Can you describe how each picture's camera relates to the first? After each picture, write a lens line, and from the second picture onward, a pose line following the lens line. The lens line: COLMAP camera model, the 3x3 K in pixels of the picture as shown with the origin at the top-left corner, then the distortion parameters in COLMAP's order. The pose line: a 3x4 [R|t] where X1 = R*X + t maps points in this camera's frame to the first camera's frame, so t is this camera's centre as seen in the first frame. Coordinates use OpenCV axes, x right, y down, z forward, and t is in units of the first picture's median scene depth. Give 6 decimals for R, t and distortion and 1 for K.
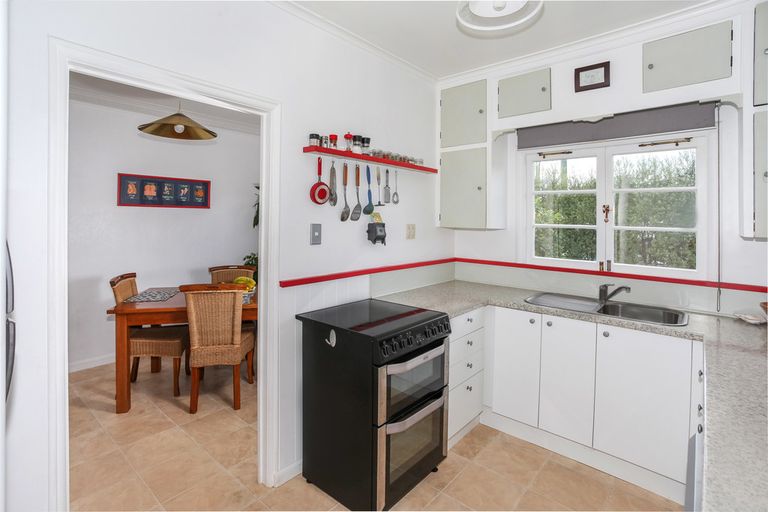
lens RADIAL K [[358.6, 0, 384.0], [0, 358.6, 256.0], [0, 0, 1]] dist [0.001535, 0.000399]
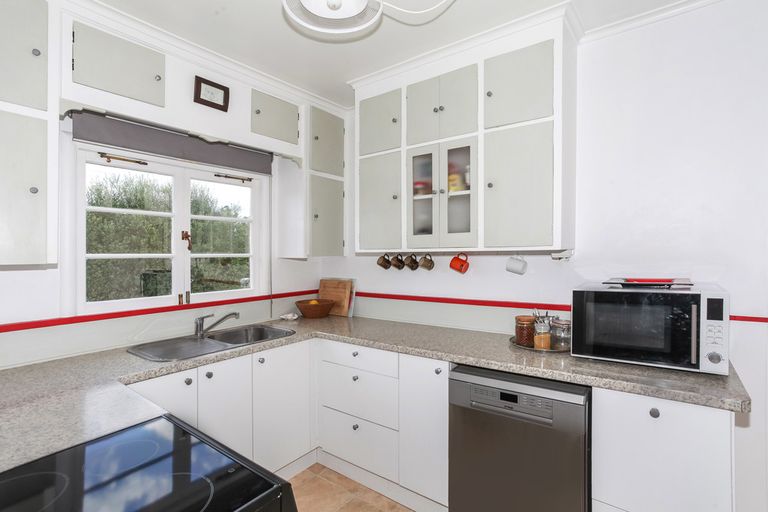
lens RADIAL K [[386.0, 0, 384.0], [0, 386.0, 256.0], [0, 0, 1]] dist [-0.002401, -0.000039]
pose [[-0.082628, -0.032543, 0.996049, -0.424321], [0.100150, 0.994136, 0.040788, -0.074116], [-0.991535, 0.103124, -0.078884, 0.627489]]
